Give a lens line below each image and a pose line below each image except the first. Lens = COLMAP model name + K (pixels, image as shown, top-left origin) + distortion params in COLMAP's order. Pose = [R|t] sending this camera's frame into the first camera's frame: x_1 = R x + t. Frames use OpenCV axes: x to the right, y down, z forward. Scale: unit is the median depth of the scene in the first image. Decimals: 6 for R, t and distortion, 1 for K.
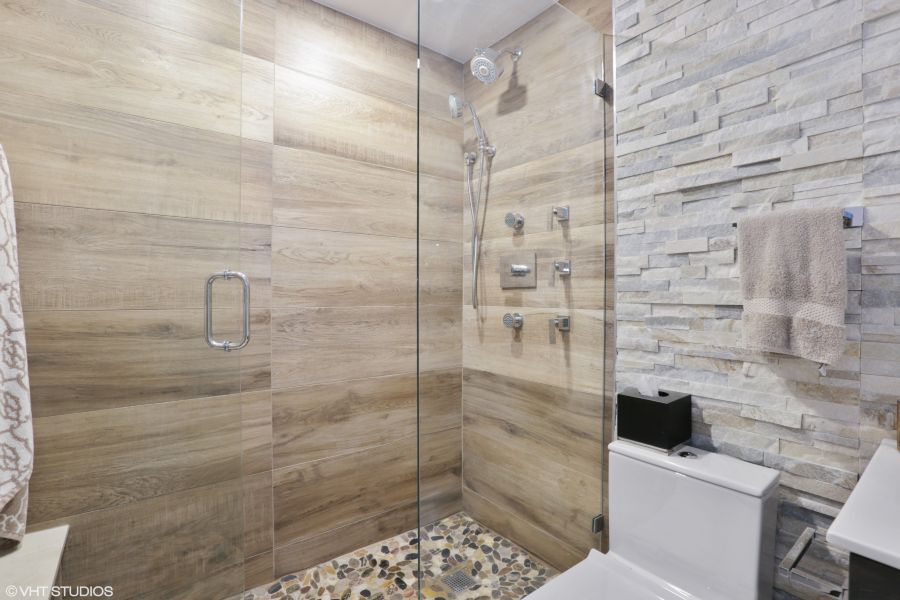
lens RADIAL K [[419.5, 0, 450.0], [0, 419.5, 300.0], [0, 0, 1]] dist [-0.061476, 0.031085]
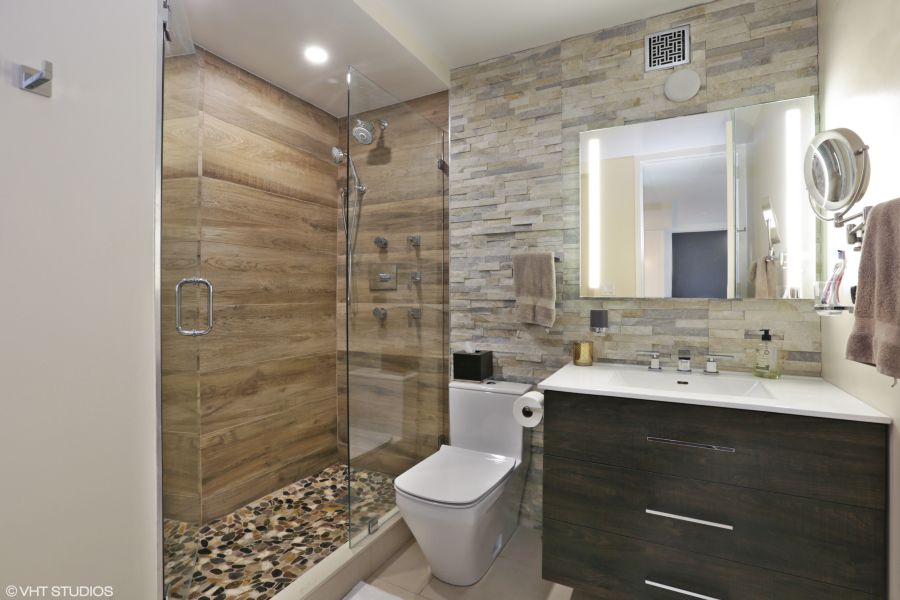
lens RADIAL K [[419.5, 0, 450.0], [0, 419.5, 300.0], [0, 0, 1]] dist [-0.061476, 0.031085]
pose [[0.909335, -0.008464, 0.415979, -0.245923], [0.007878, 0.999964, 0.003124, 0.003432], [-0.415991, 0.000437, 0.909369, -0.423930]]
